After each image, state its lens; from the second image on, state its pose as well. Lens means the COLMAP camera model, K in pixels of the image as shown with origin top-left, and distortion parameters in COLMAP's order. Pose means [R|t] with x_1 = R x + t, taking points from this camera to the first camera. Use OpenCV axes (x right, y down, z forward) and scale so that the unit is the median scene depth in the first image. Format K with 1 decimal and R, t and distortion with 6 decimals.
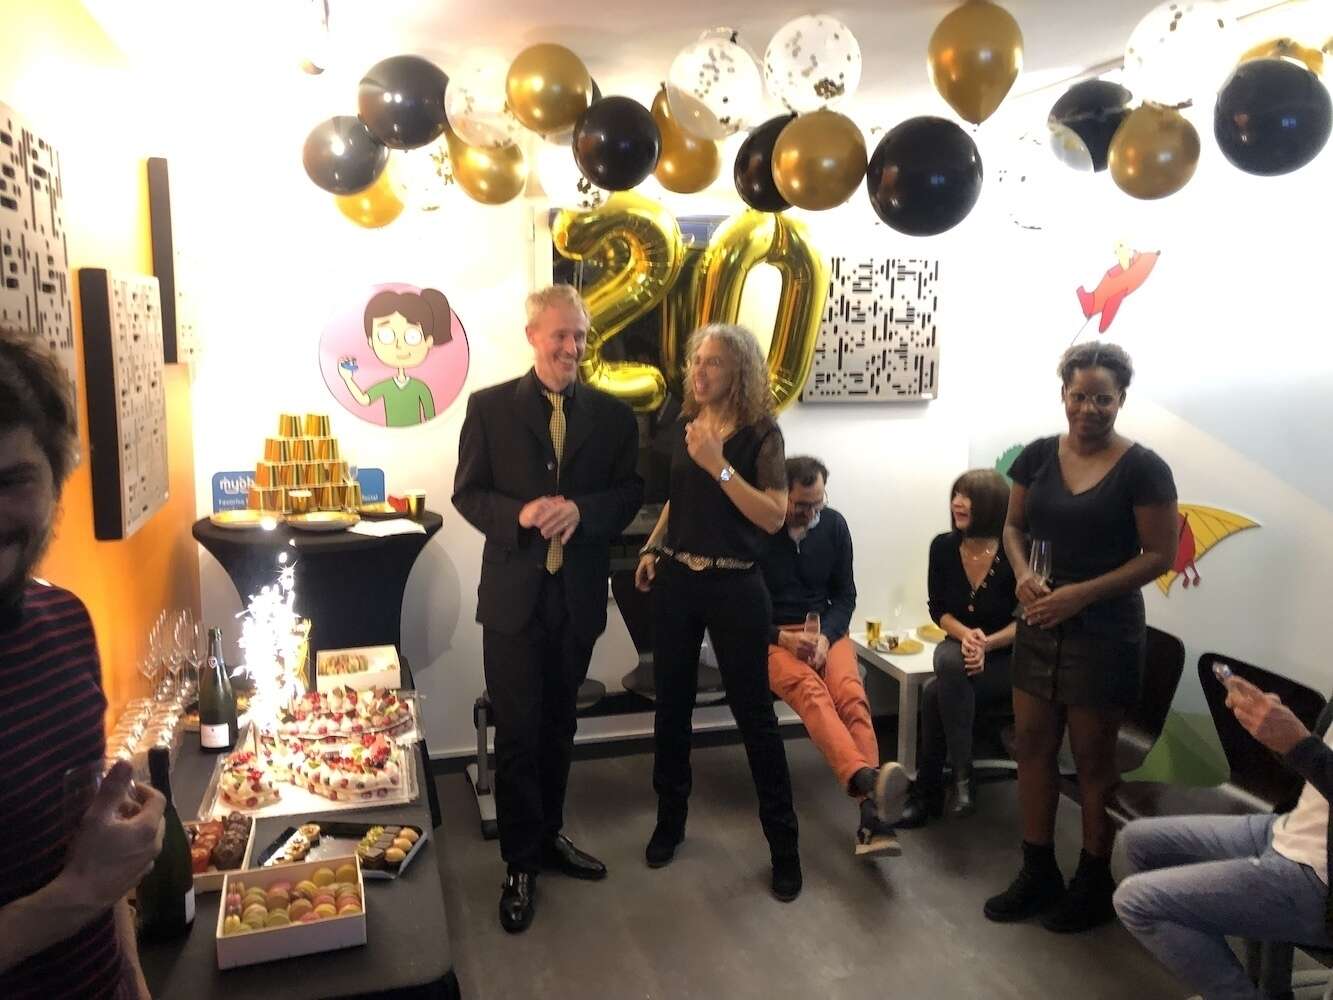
lens RADIAL K [[1014.4, 0, 666.5], [0, 1014.4, 500.0], [0, 0, 1]] dist [-0.006066, 0.001046]
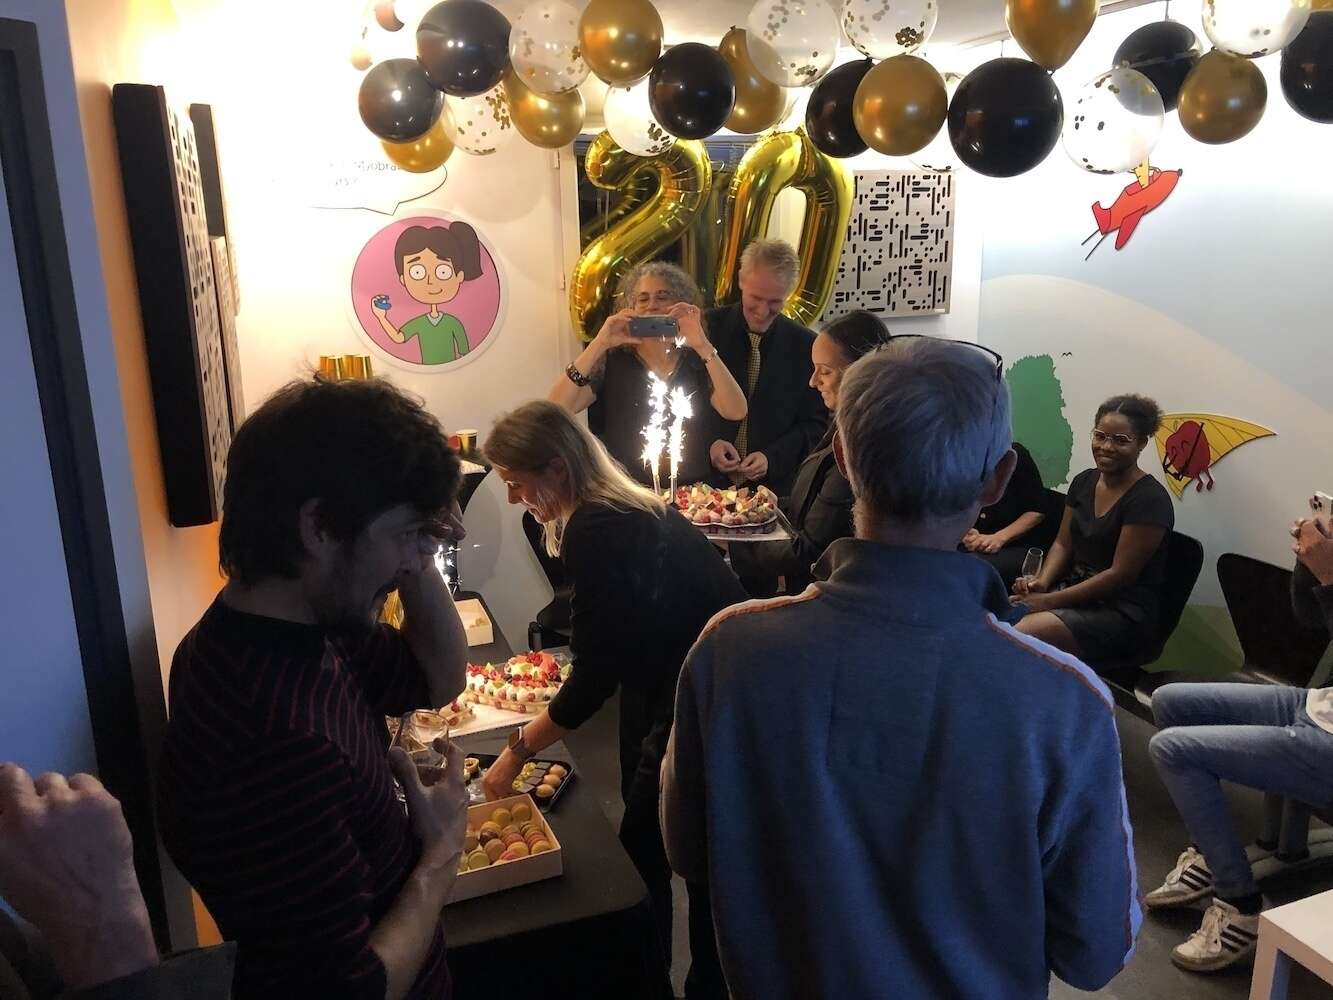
lens RADIAL K [[1014.4, 0, 666.5], [0, 1014.4, 500.0], [0, 0, 1]] dist [-0.006066, 0.001046]
pose [[0.997277, -0.045699, 0.057886, -0.094257], [0.039236, 0.993351, 0.108234, -0.035579], [-0.062447, -0.105668, 0.992439, -0.026722]]
